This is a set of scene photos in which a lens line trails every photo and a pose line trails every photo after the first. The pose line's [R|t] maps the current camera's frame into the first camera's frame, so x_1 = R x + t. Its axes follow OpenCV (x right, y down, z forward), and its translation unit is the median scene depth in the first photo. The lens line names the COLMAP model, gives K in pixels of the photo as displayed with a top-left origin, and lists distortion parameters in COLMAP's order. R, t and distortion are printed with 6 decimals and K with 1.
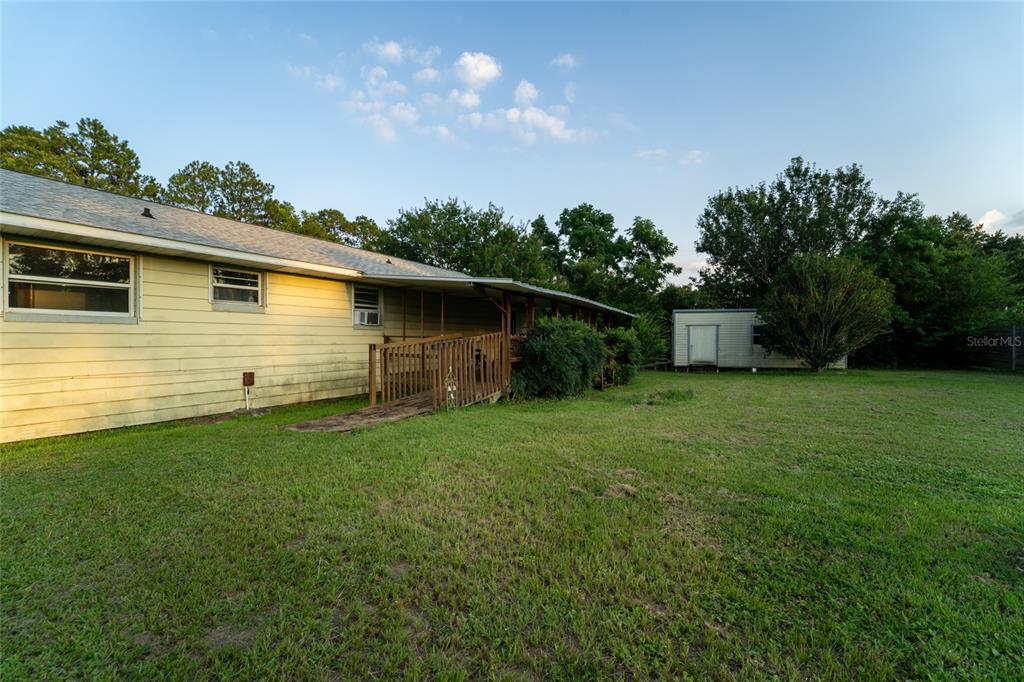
lens RADIAL K [[418.5, 0, 512.0], [0, 418.5, 341.0], [0, 0, 1]] dist [-0.001905, -0.000102]
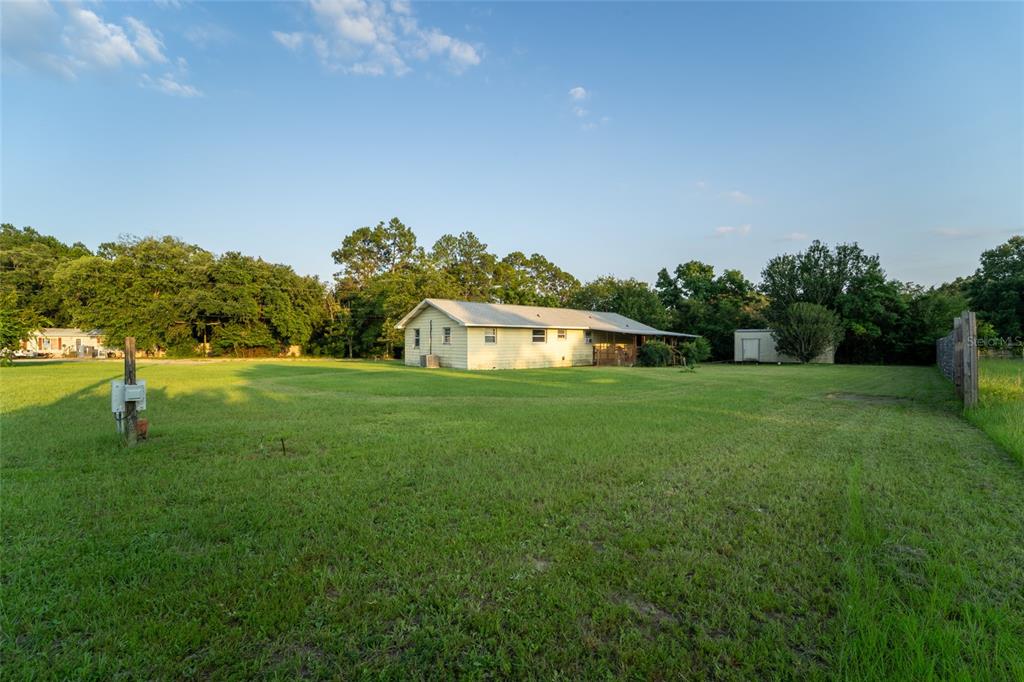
lens RADIAL K [[418.5, 0, 512.0], [0, 418.5, 341.0], [0, 0, 1]] dist [-0.001905, -0.000102]
pose [[0.944137, -0.001788, -0.329547, 0.067027], [0.000491, 0.999992, -0.004018, -0.020073], [0.329552, 0.003631, 0.944131, -1.029942]]
